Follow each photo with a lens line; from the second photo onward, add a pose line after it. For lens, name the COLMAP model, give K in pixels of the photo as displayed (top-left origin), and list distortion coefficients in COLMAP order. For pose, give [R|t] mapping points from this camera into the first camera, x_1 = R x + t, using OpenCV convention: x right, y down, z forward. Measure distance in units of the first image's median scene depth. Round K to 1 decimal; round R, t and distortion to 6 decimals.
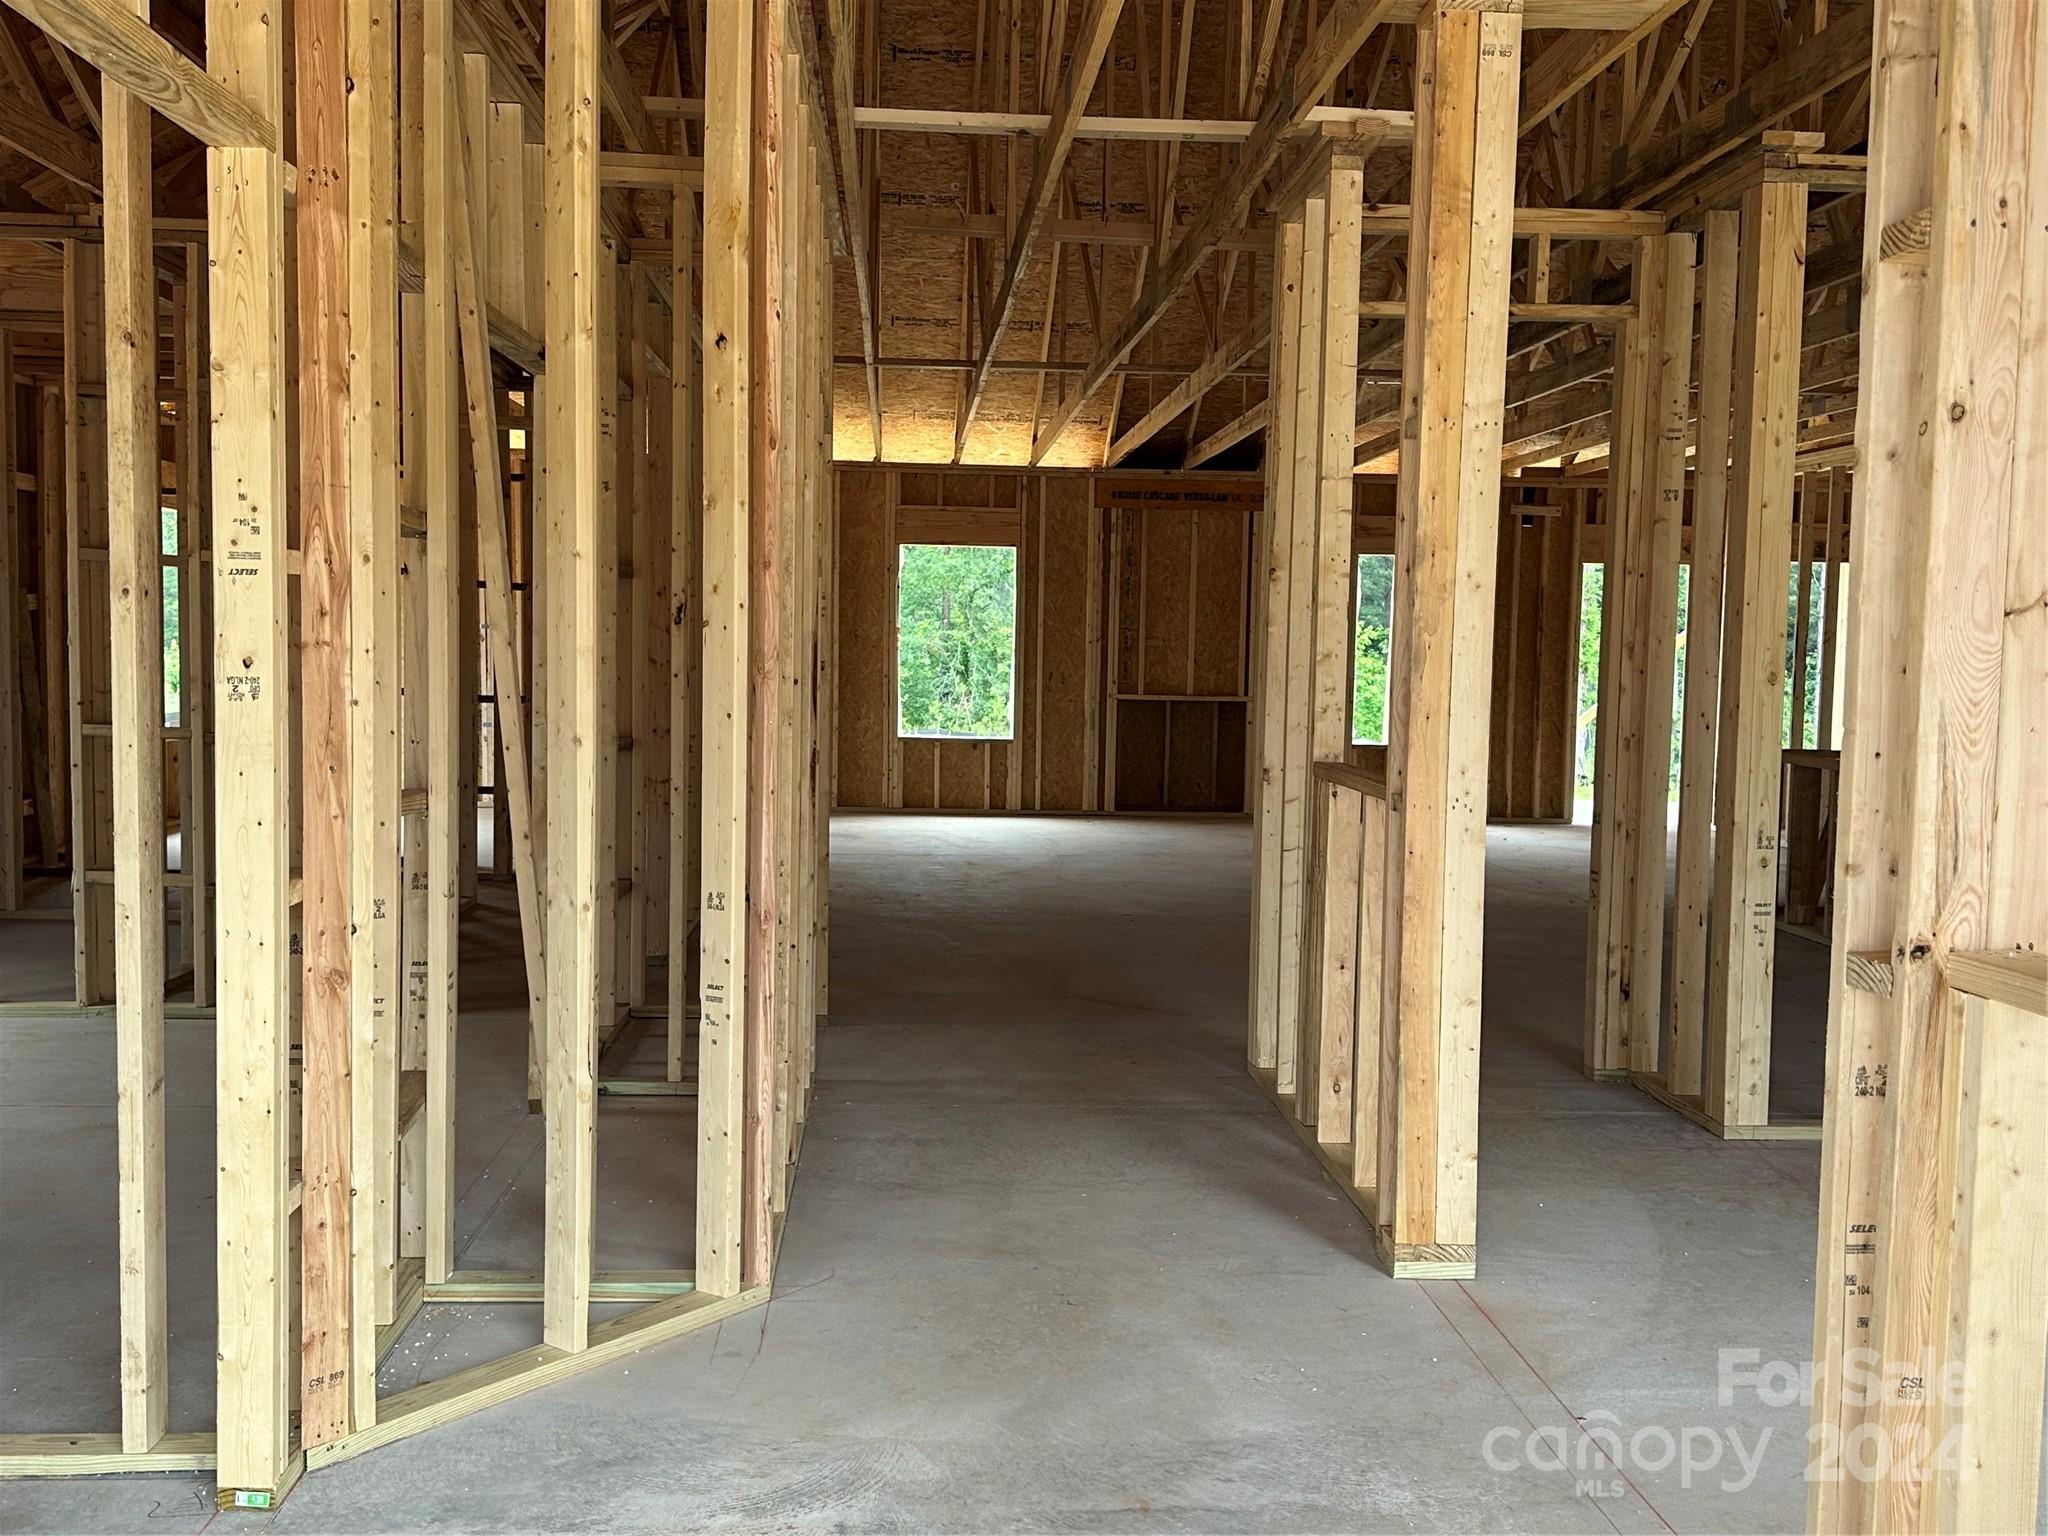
lens RADIAL K [[1885.0, 0, 1024.0], [0, 1885.0, 768.0], [0, 0, 1]] dist [0.169726, -0.336438]
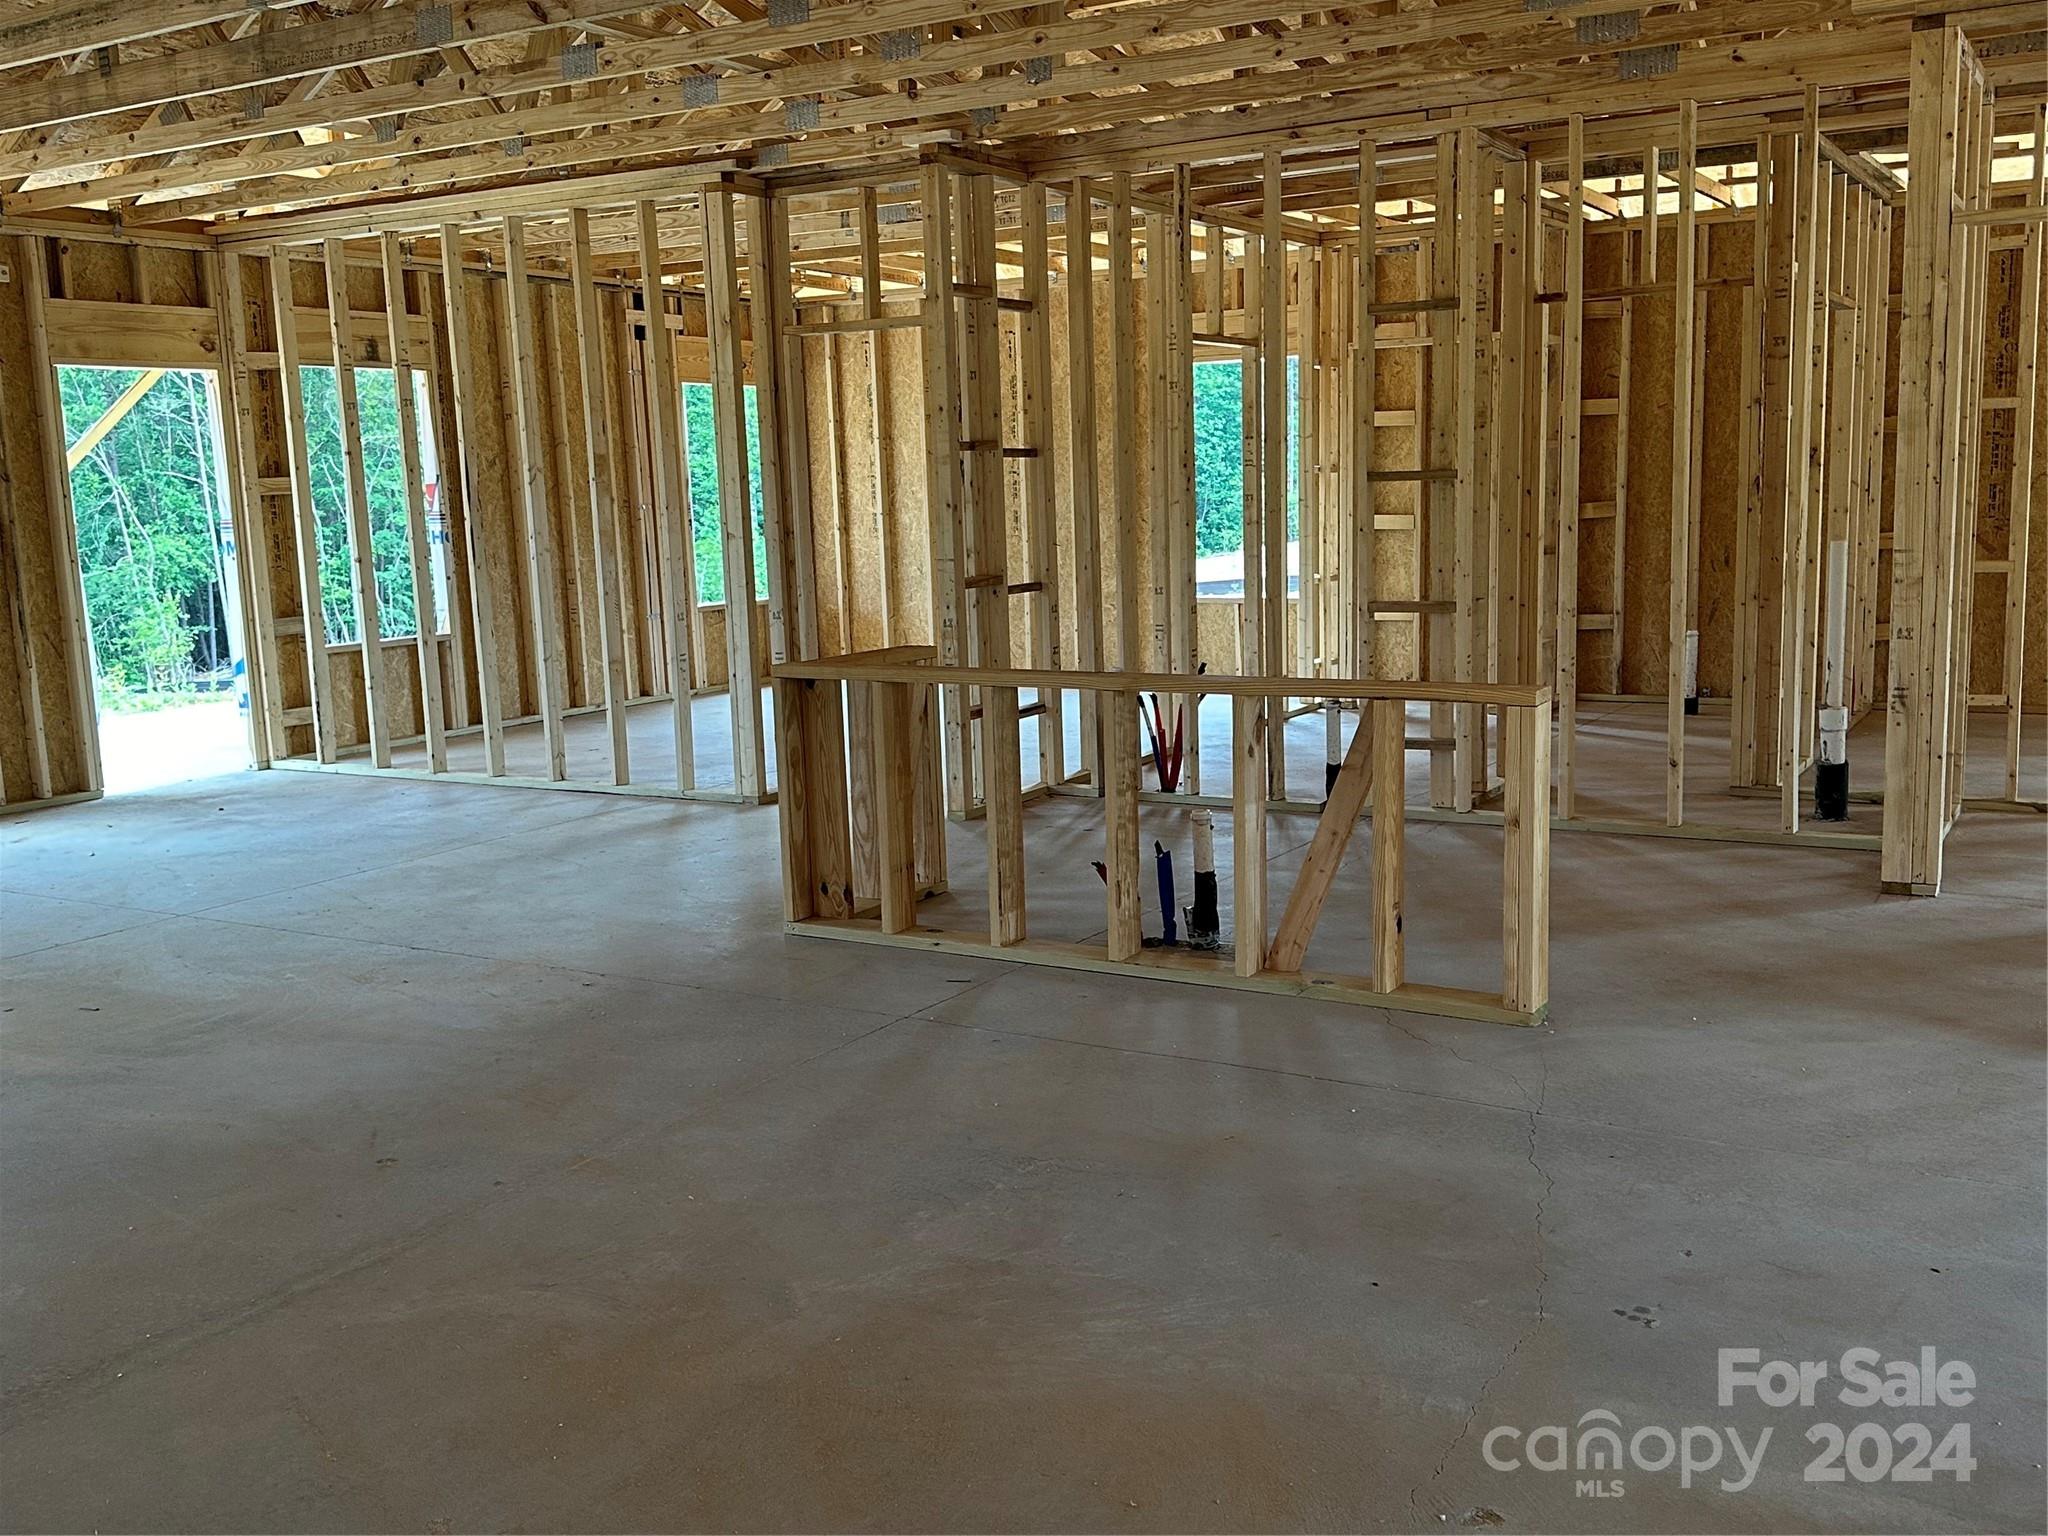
lens RADIAL K [[1885.0, 0, 1024.0], [0, 1885.0, 768.0], [0, 0, 1]] dist [0.169726, -0.336438]
pose [[0.560739, -0.163693, 0.811650, -0.047098], [0.096689, 0.986502, 0.132158, -0.033460], [-0.822328, 0.004371, 0.568997, 0.414633]]
